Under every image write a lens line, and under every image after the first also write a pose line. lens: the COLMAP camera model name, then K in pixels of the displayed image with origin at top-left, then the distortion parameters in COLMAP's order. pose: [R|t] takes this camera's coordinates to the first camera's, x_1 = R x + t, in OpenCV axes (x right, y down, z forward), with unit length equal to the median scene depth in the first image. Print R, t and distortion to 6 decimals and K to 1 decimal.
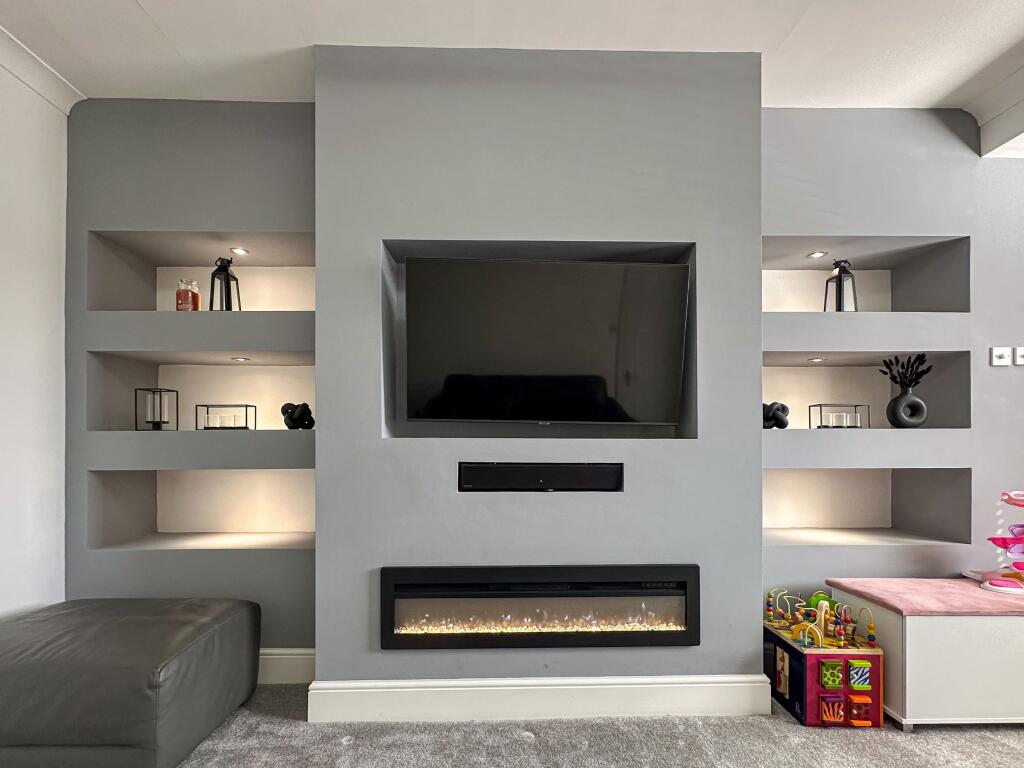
lens RADIAL K [[476.2, 0, 495.7], [0, 476.2, 441.6], [0, 0, 1]] dist [0.001252, 0.000051]
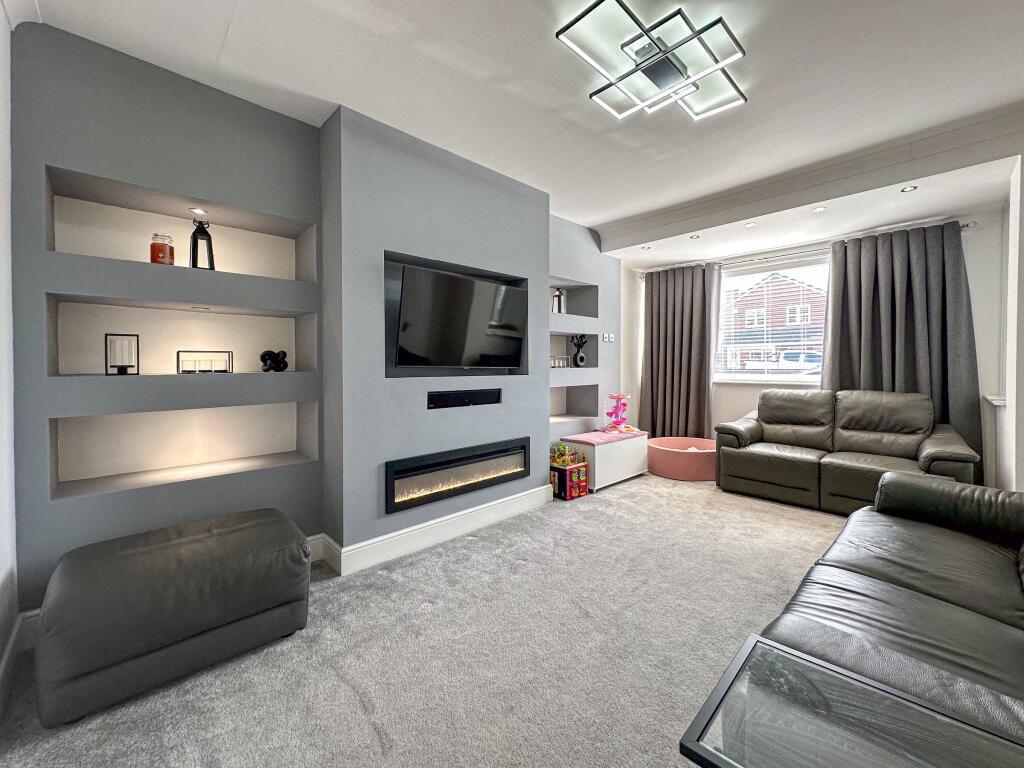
lens RADIAL K [[413.7, 0, 505.0], [0, 413.7, 375.8], [0, 0, 1]] dist [-0.007237, 0.002040]
pose [[0.745258, -0.020183, 0.666471, -0.808091], [0.006780, 0.999719, 0.022693, -0.041472], [-0.666742, -0.012393, 0.745186, -0.243688]]
